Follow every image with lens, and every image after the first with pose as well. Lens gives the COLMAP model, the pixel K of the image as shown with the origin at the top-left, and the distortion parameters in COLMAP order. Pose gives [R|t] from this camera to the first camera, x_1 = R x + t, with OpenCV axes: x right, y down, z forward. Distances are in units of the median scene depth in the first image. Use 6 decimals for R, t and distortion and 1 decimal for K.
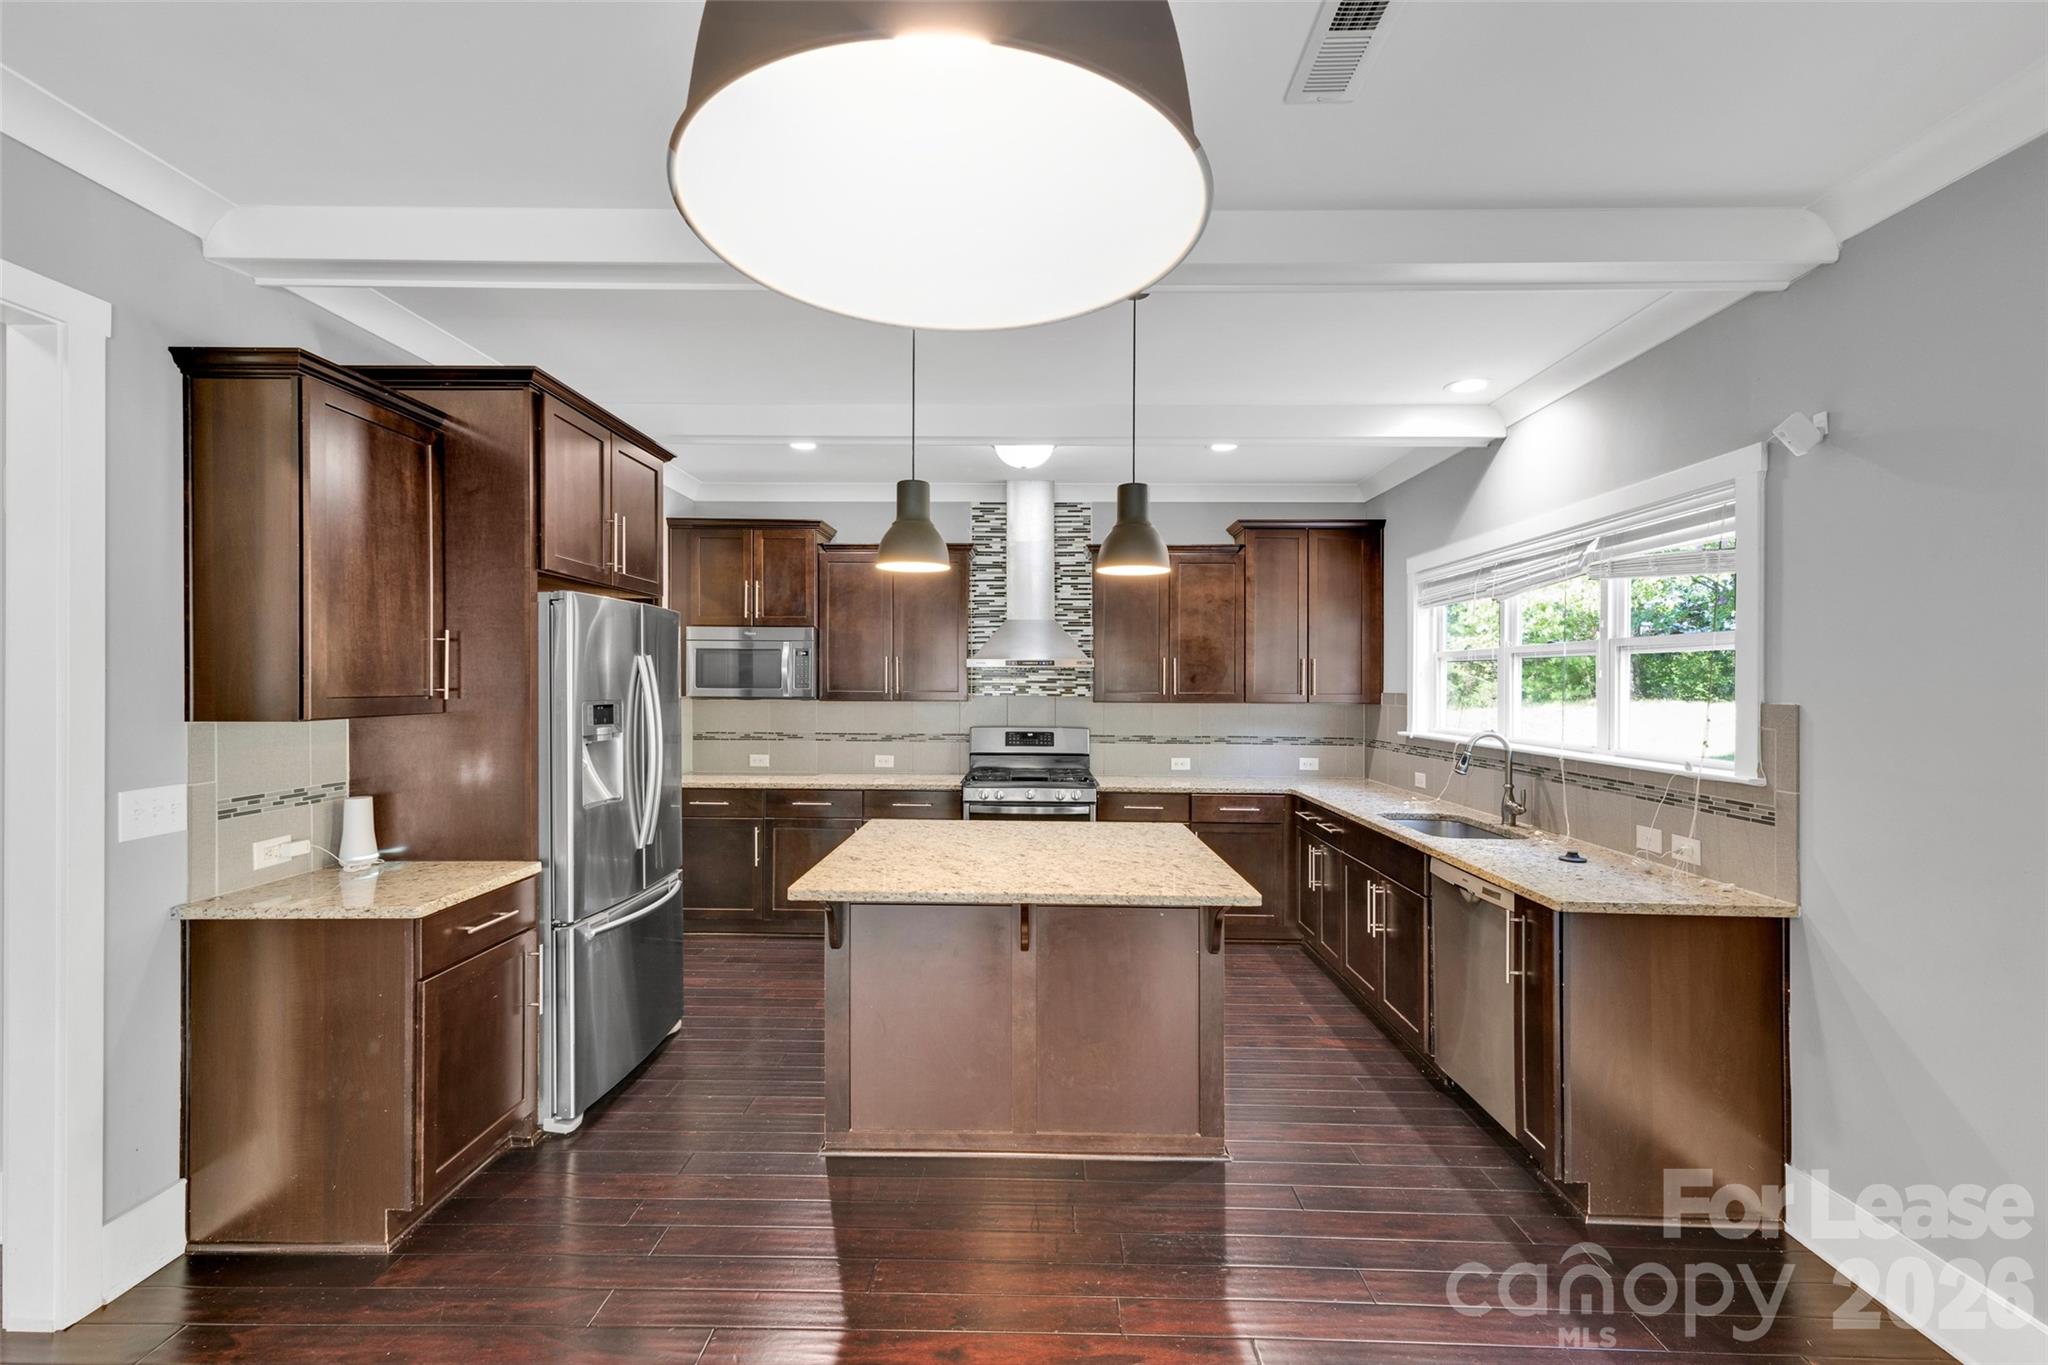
lens RADIAL K [[898.2, 0, 1016.3], [0, 898.2, 678.8], [0, 0, 1]] dist [0.005269, 0.000295]
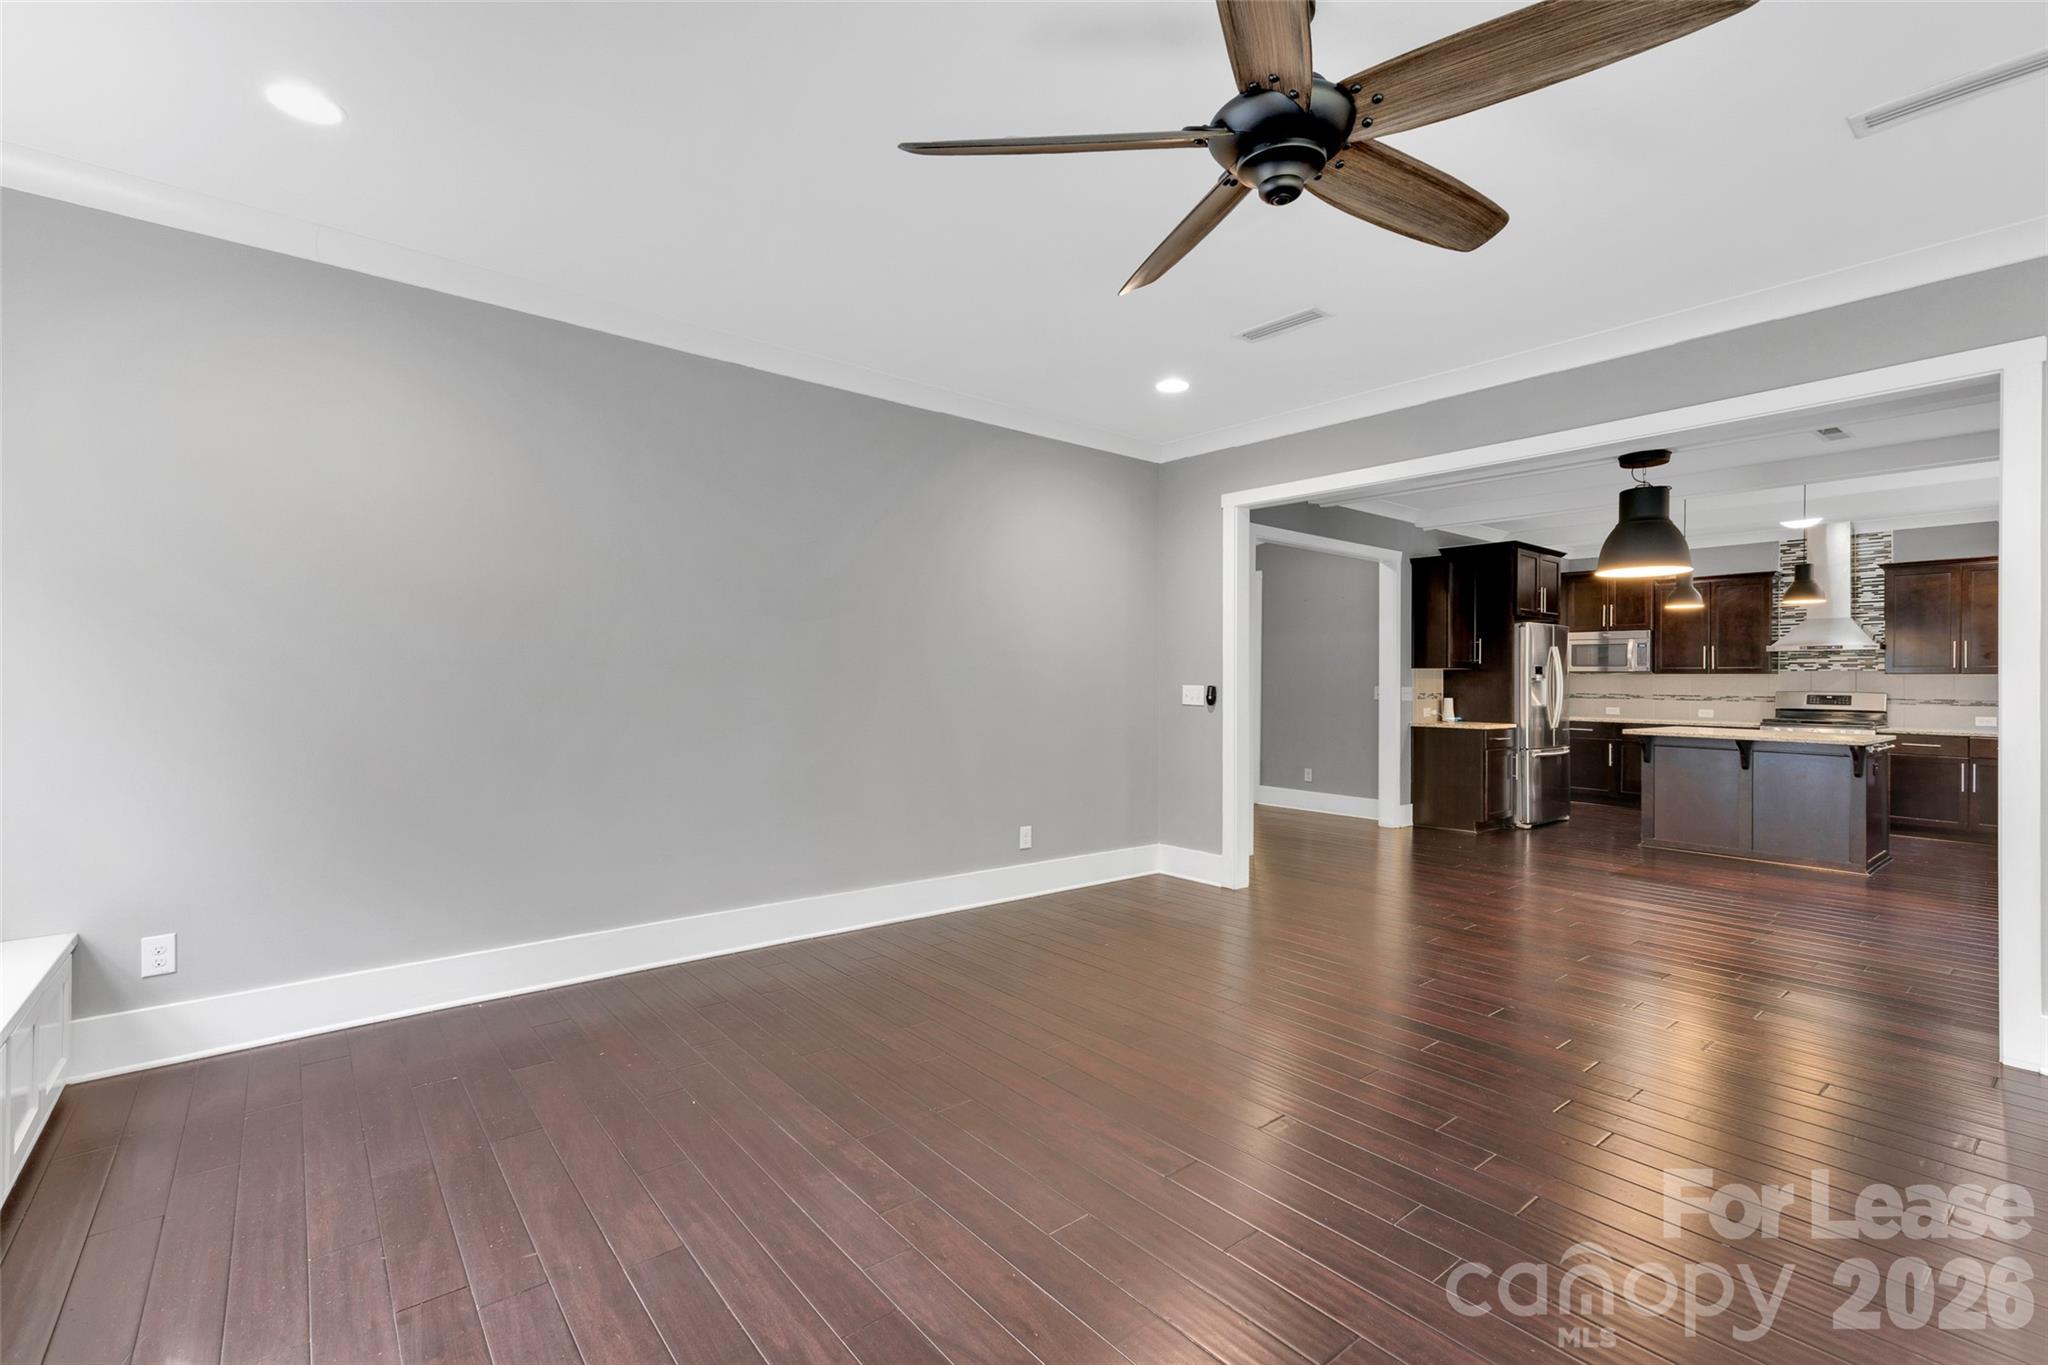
lens RADIAL K [[898.2, 0, 1004.8], [0, 898.2, 682.5], [0, 0, 1]] dist [0.005269, 0.000295]
pose [[0.640827, 0.002912, -0.767680, 0.443192], [-0.004471, 0.999990, 0.000062, 0.069826], [0.767672, 0.003393, 0.640834, -1.514181]]
